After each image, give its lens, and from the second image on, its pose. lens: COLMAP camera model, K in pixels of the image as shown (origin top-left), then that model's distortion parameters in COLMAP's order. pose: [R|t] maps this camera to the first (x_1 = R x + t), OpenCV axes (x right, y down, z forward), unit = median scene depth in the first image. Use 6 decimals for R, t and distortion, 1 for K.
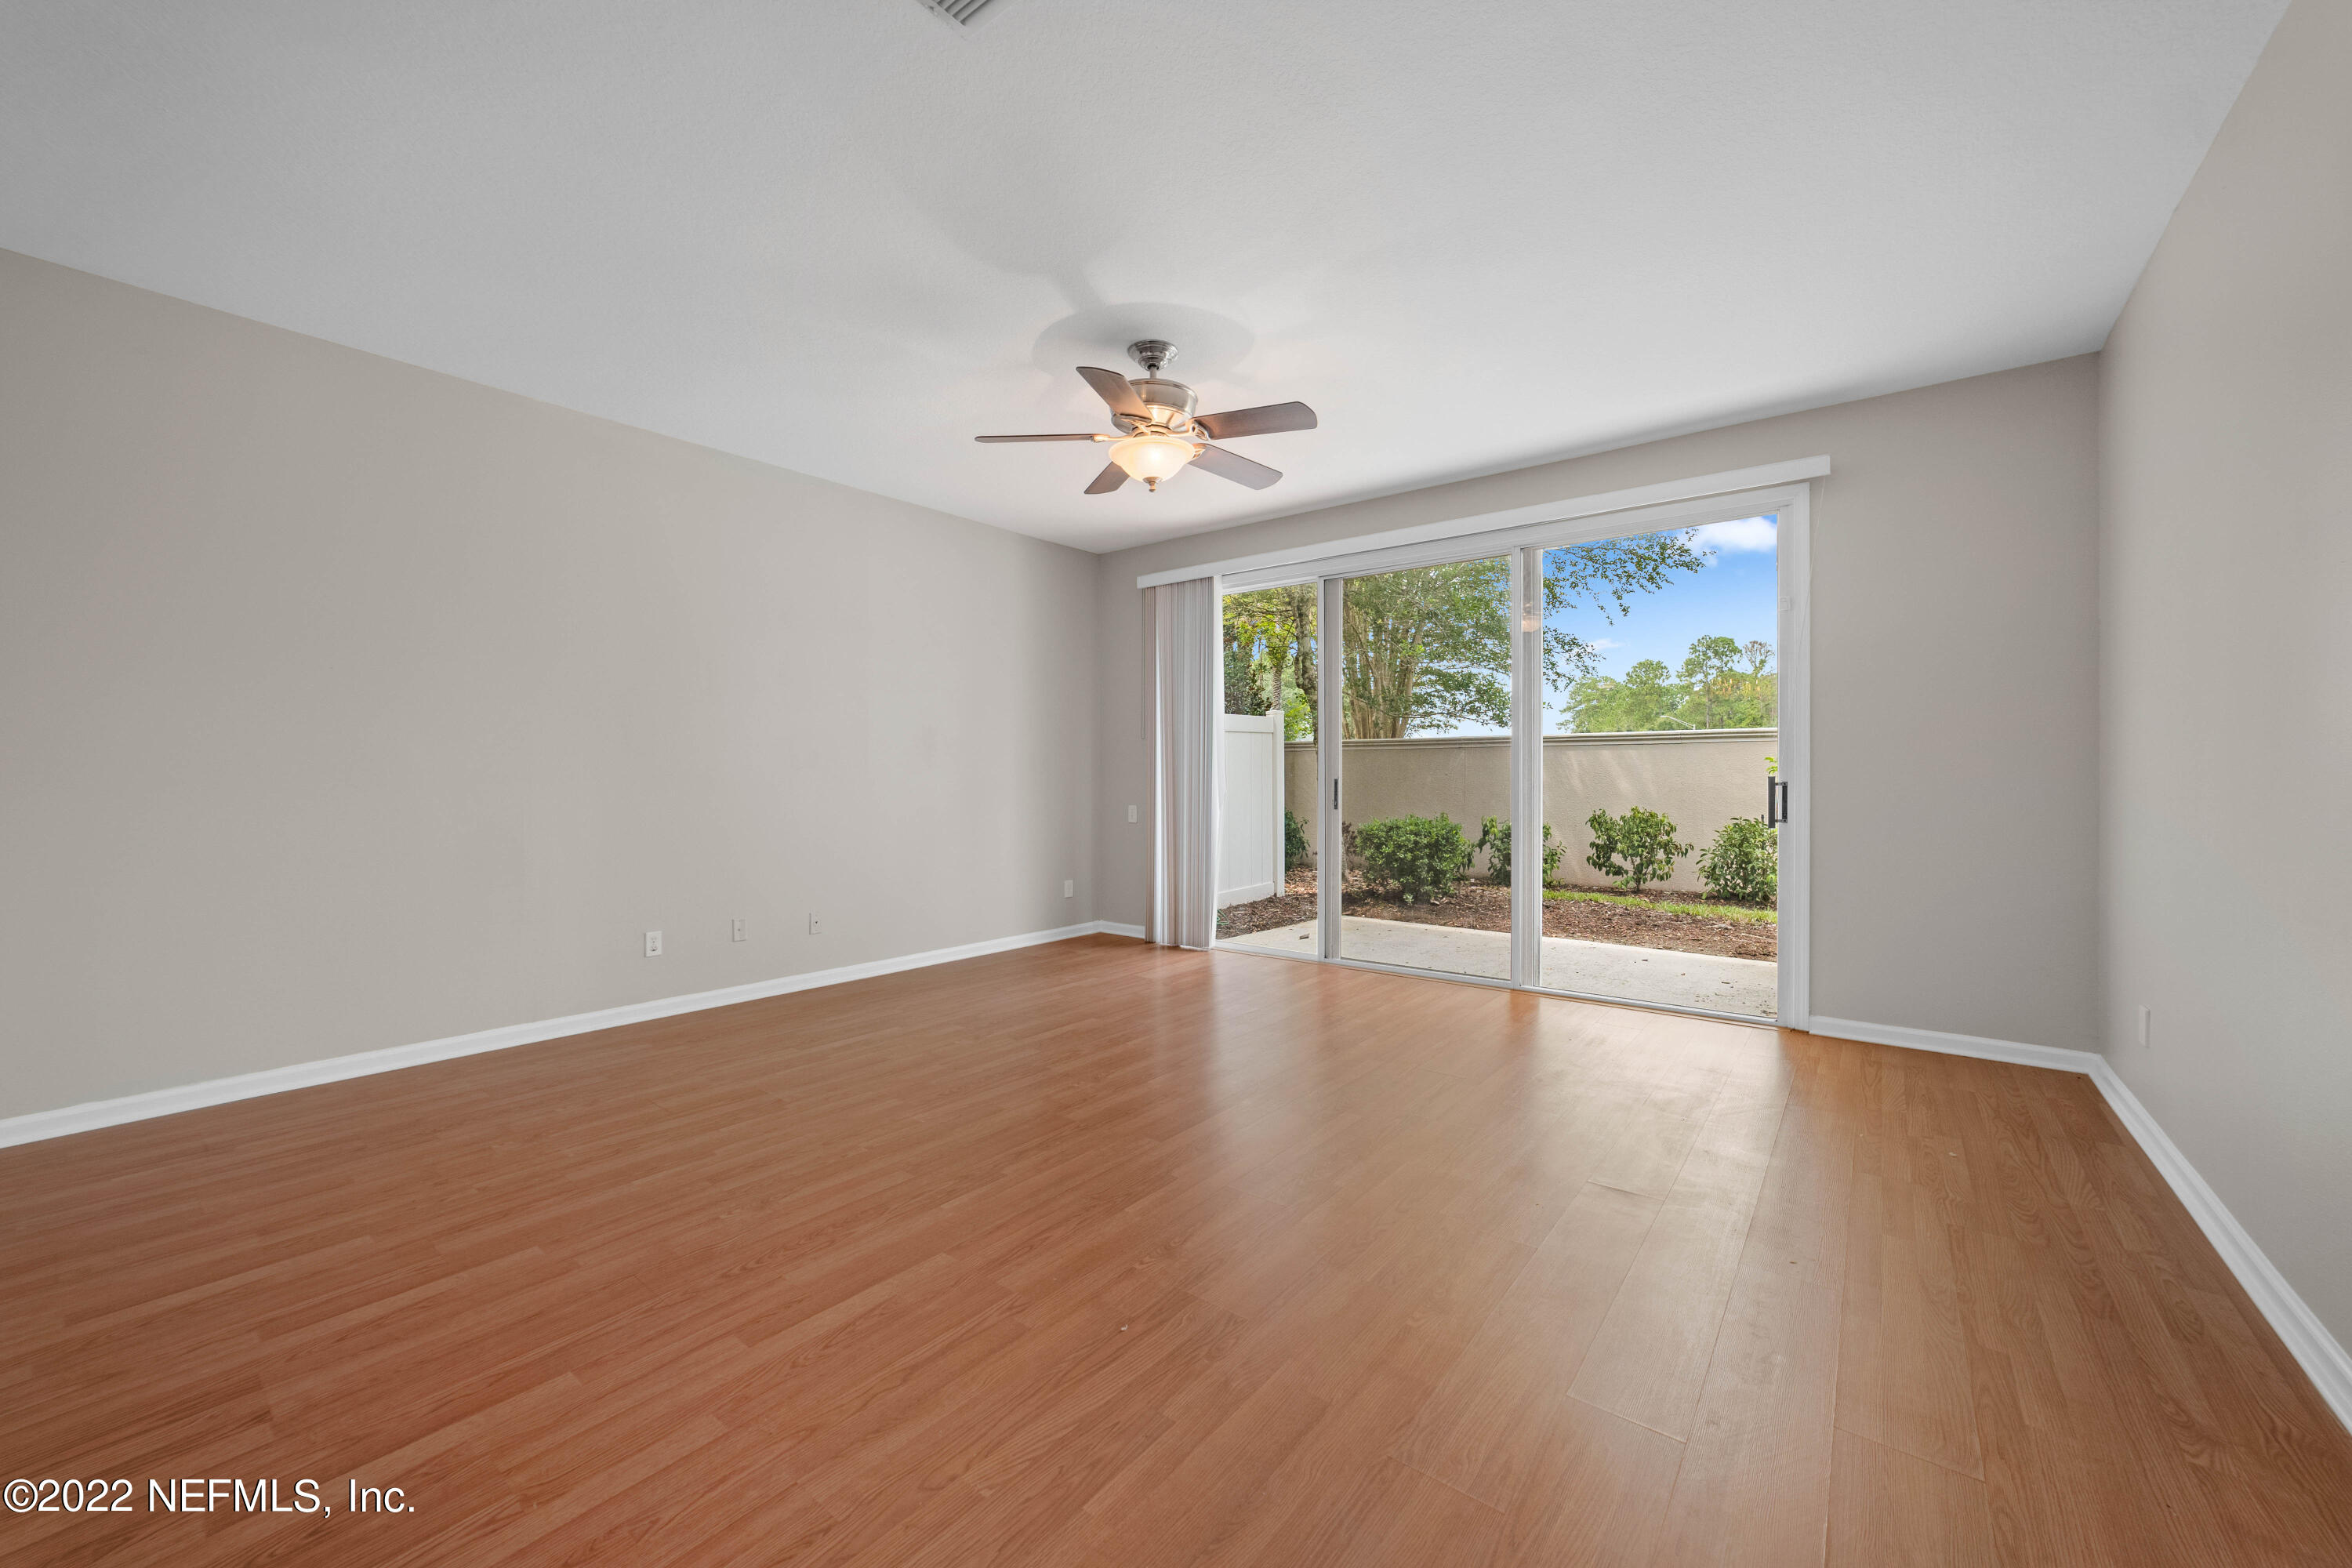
lens RADIAL K [[900.5, 0, 1161.3], [0, 900.5, 772.5], [0, 0, 1]] dist [-0.022231, 0.008401]
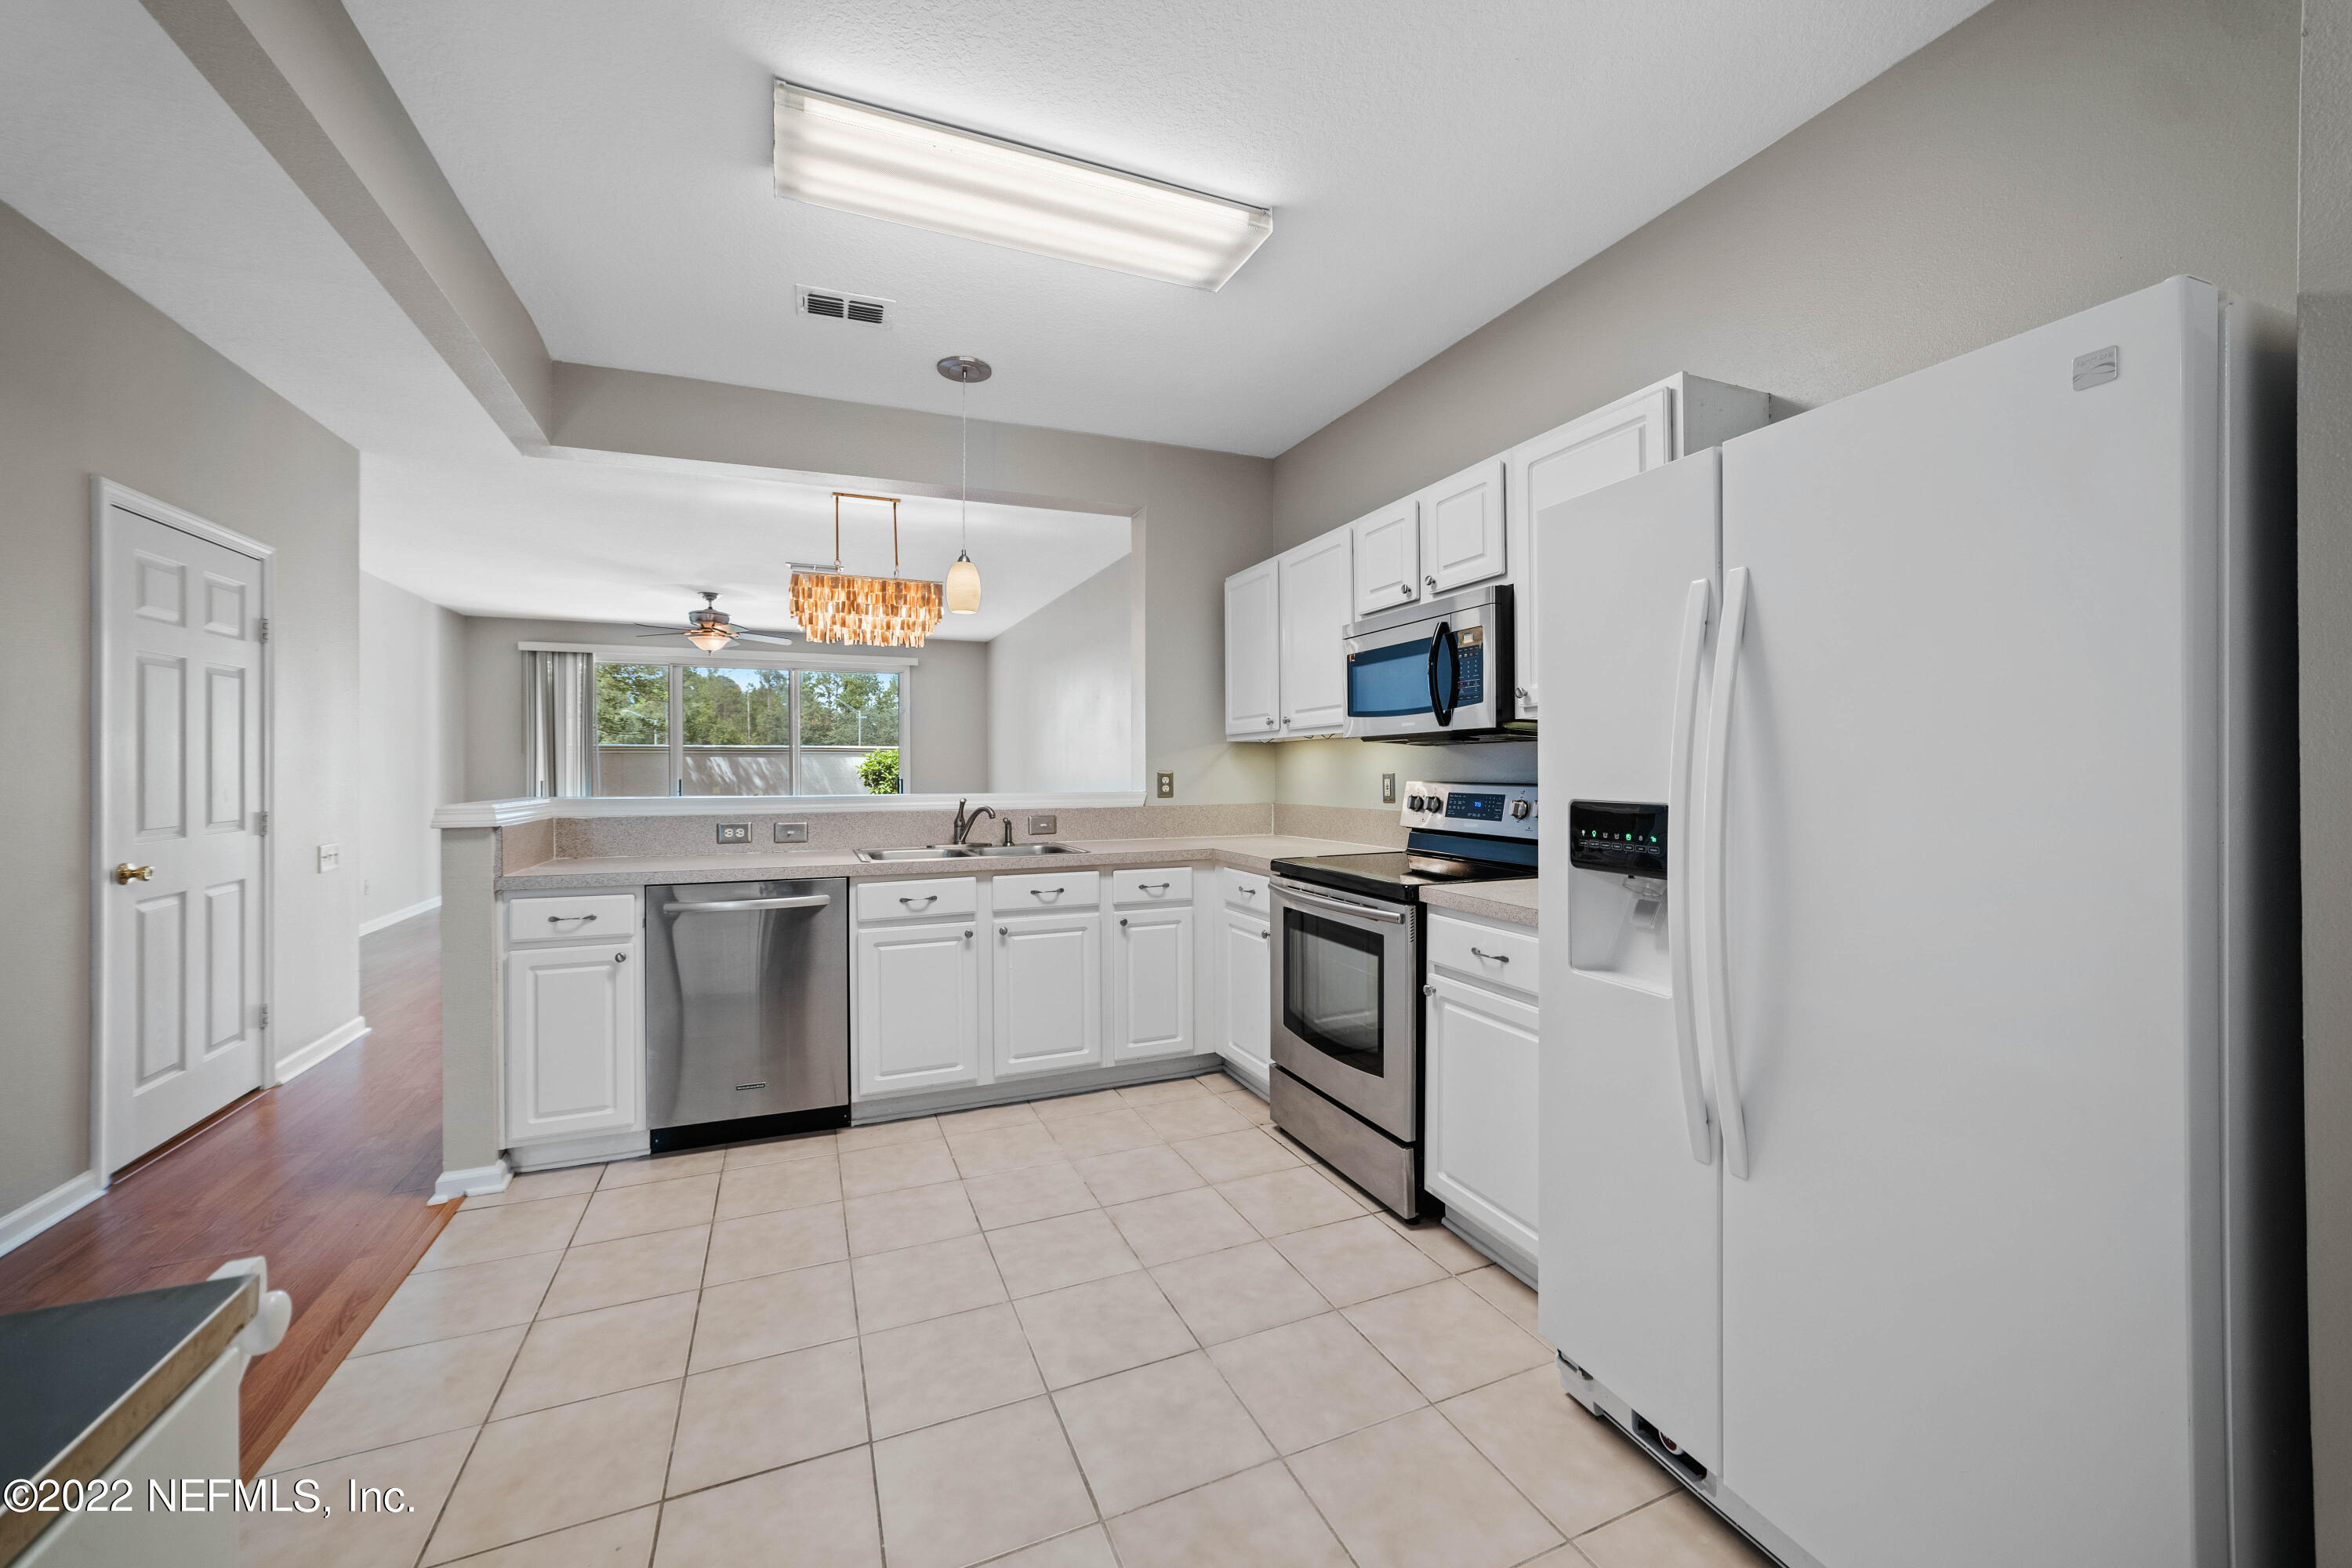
lens RADIAL K [[900.5, 0, 1166.0], [0, 900.5, 768.0], [0, 0, 1]] dist [-0.022231, 0.008401]
pose [[0.473857, -0.002584, 0.880598, -0.802121], [-0.002444, 0.999988, 0.004250, -0.022854], [-0.880598, -0.004166, 0.473845, -0.596126]]
